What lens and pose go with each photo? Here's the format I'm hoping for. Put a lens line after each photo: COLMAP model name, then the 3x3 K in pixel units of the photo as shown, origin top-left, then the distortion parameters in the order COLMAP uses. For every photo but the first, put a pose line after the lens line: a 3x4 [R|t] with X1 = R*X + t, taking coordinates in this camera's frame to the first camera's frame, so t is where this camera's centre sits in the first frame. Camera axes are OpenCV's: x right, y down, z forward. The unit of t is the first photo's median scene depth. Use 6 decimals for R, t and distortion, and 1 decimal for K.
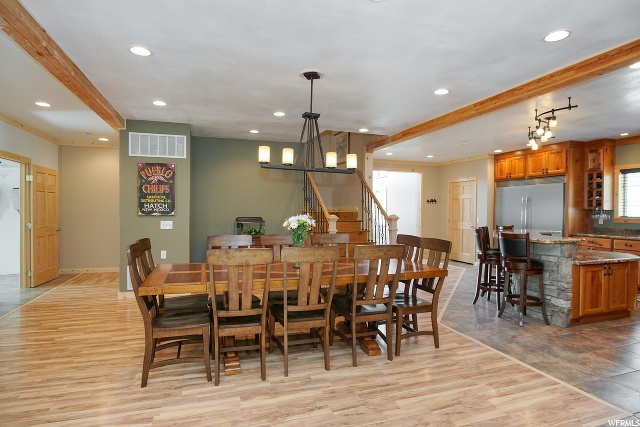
lens RADIAL K [[346.7, 0, 315.5], [0, 346.7, 212.7], [0, 0, 1]] dist [-0.027607, 0.002094]
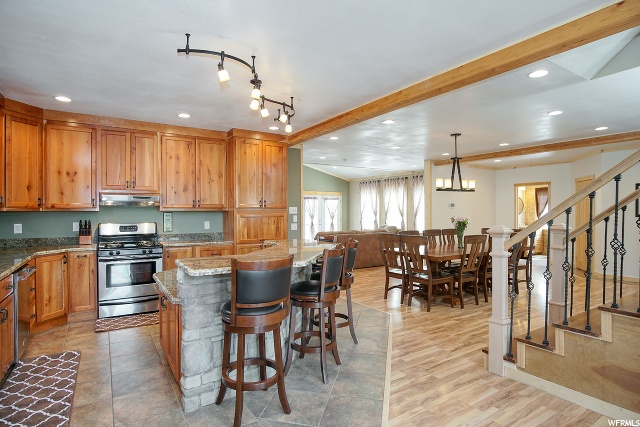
lens RADIAL K [[346.7, 0, 315.5], [0, 346.7, 212.7], [0, 0, 1]] dist [-0.027607, 0.002094]
pose [[-0.969112, -0.003863, -0.246591, 0.575182], [-0.005907, 0.999954, 0.007550, -0.012922], [0.246550, 0.008774, -0.969090, 1.332947]]
